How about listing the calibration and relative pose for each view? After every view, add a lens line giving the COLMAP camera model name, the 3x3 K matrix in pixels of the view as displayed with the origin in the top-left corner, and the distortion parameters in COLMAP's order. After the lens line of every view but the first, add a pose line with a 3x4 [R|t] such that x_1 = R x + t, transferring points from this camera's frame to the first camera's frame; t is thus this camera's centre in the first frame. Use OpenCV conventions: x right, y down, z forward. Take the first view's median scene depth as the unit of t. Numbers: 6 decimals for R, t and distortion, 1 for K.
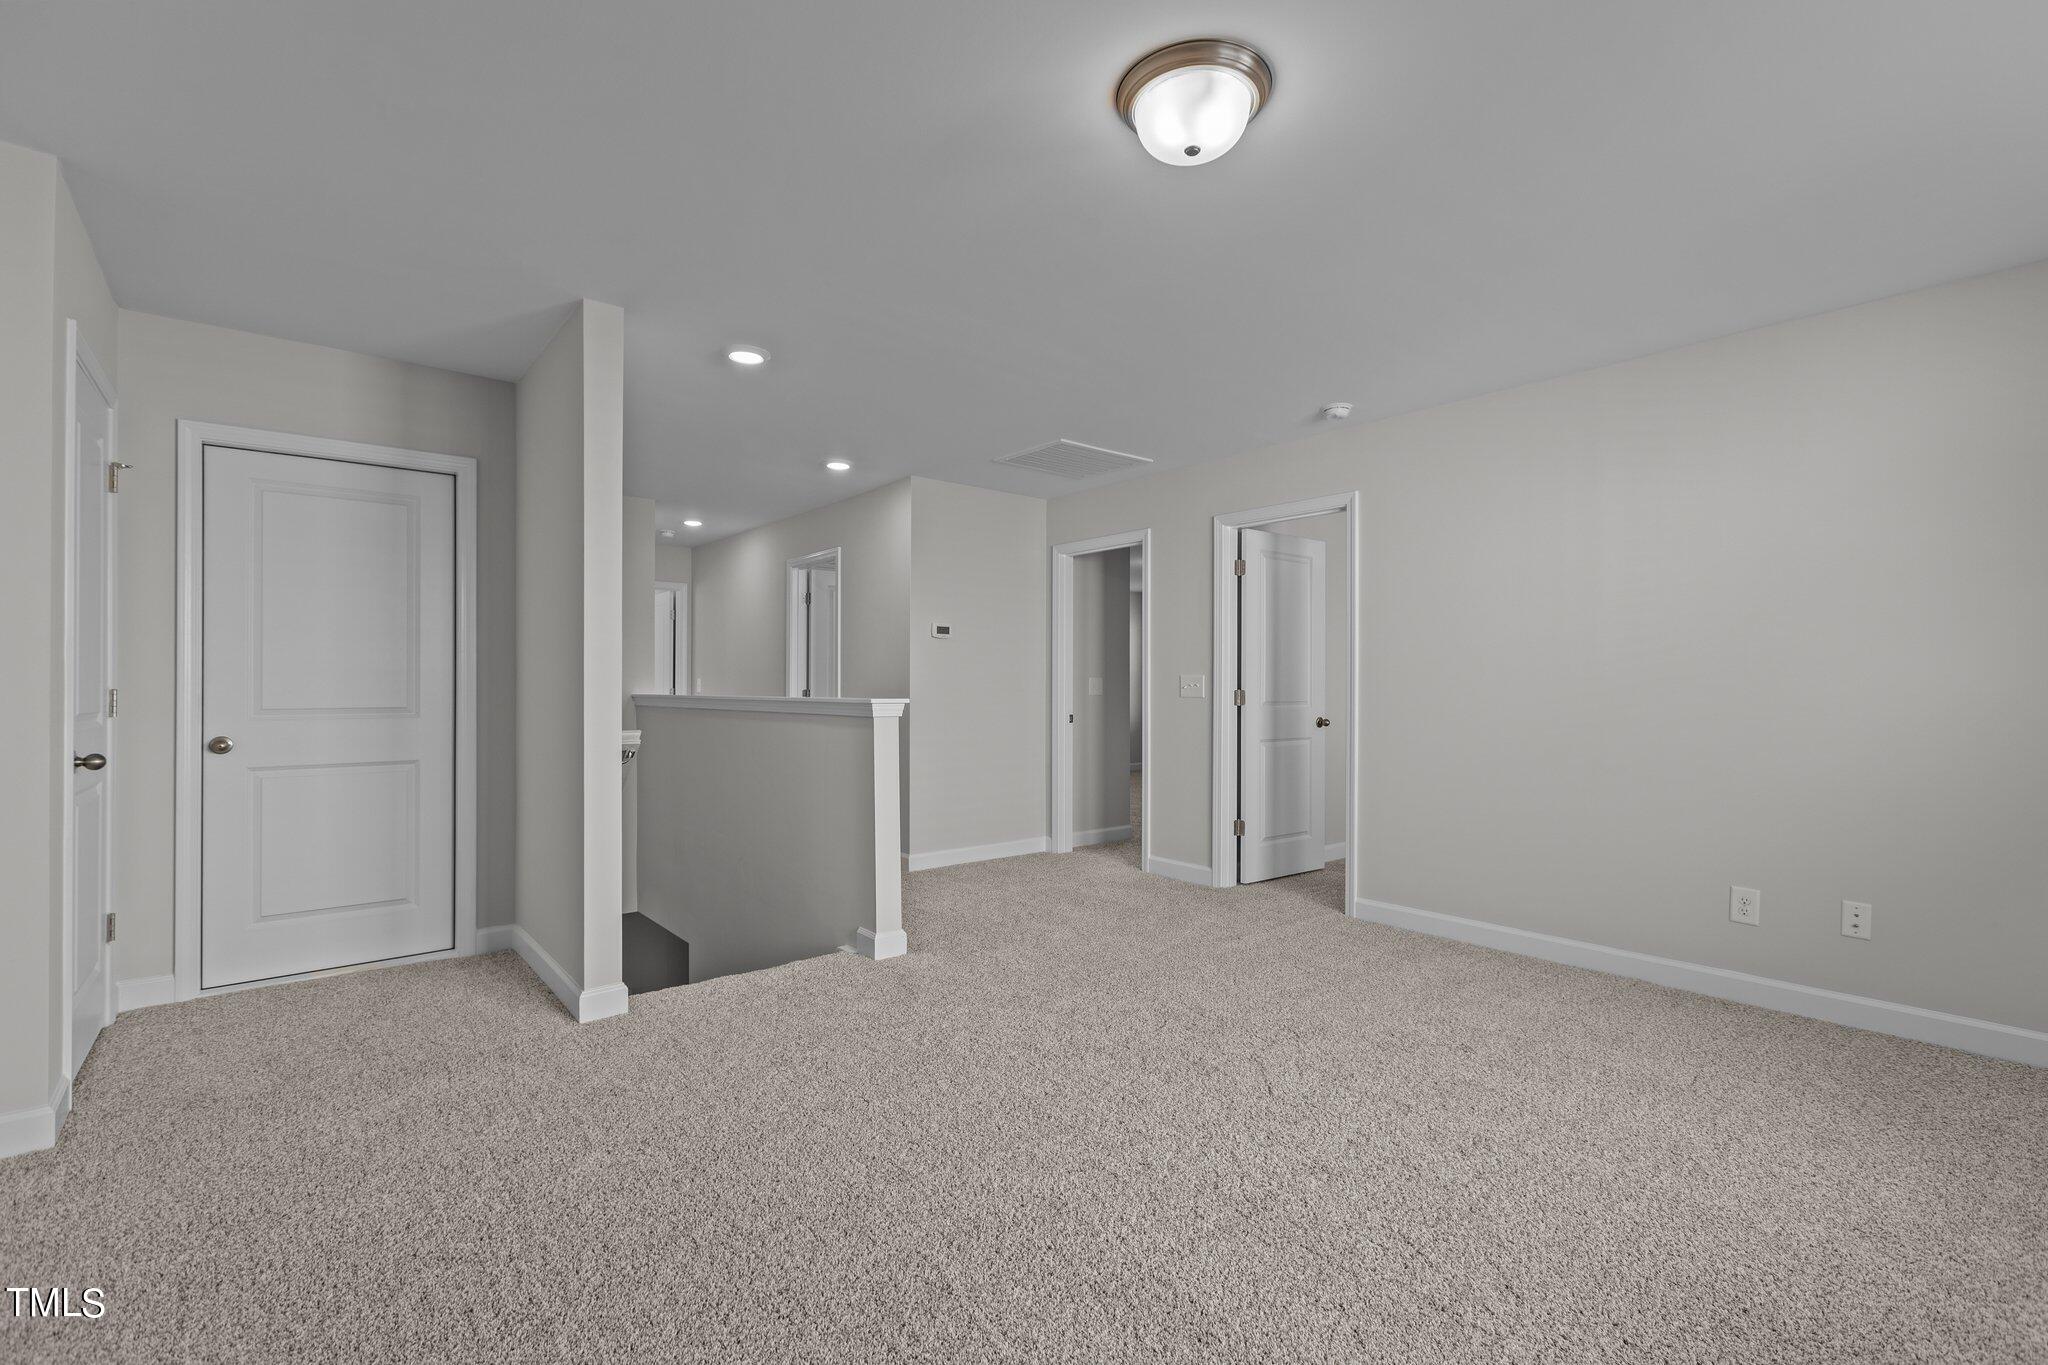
lens RADIAL K [[912.6, 0, 1030.3], [0, 912.6, 684.5], [0, 0, 1]] dist [0.002981, 0.000345]
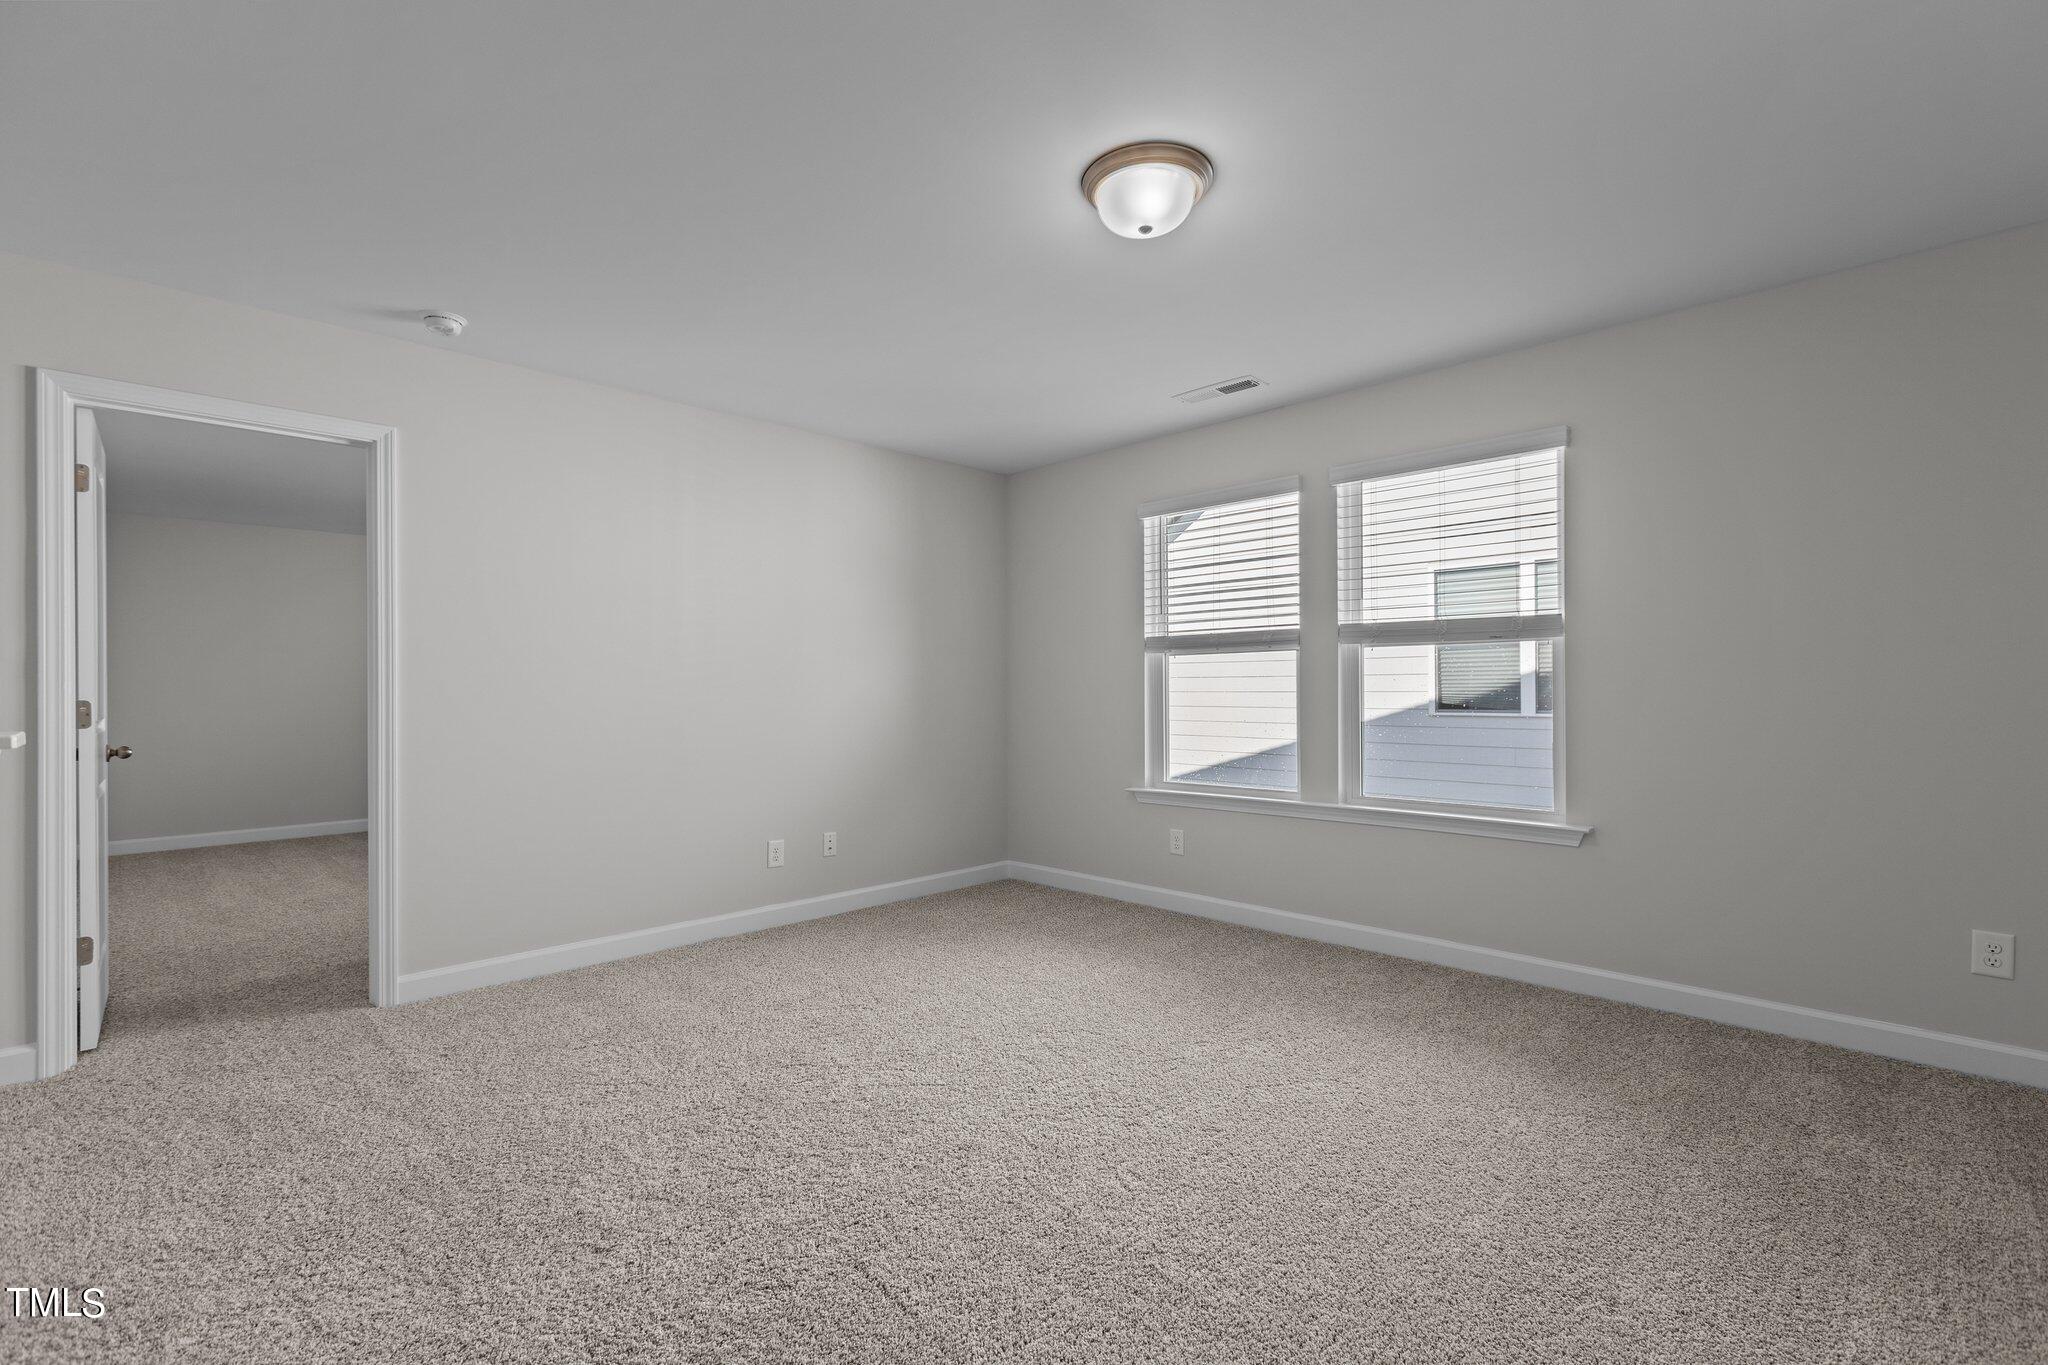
lens RADIAL K [[912.6, 0, 1030.3], [0, 912.6, 684.5], [0, 0, 1]] dist [0.002981, 0.000345]
pose [[-0.108425, 0.007956, 0.994073, -0.507892], [0.001750, 0.999968, -0.007813, 0.004936], [-0.994103, 0.000892, -0.108435, 0.669789]]
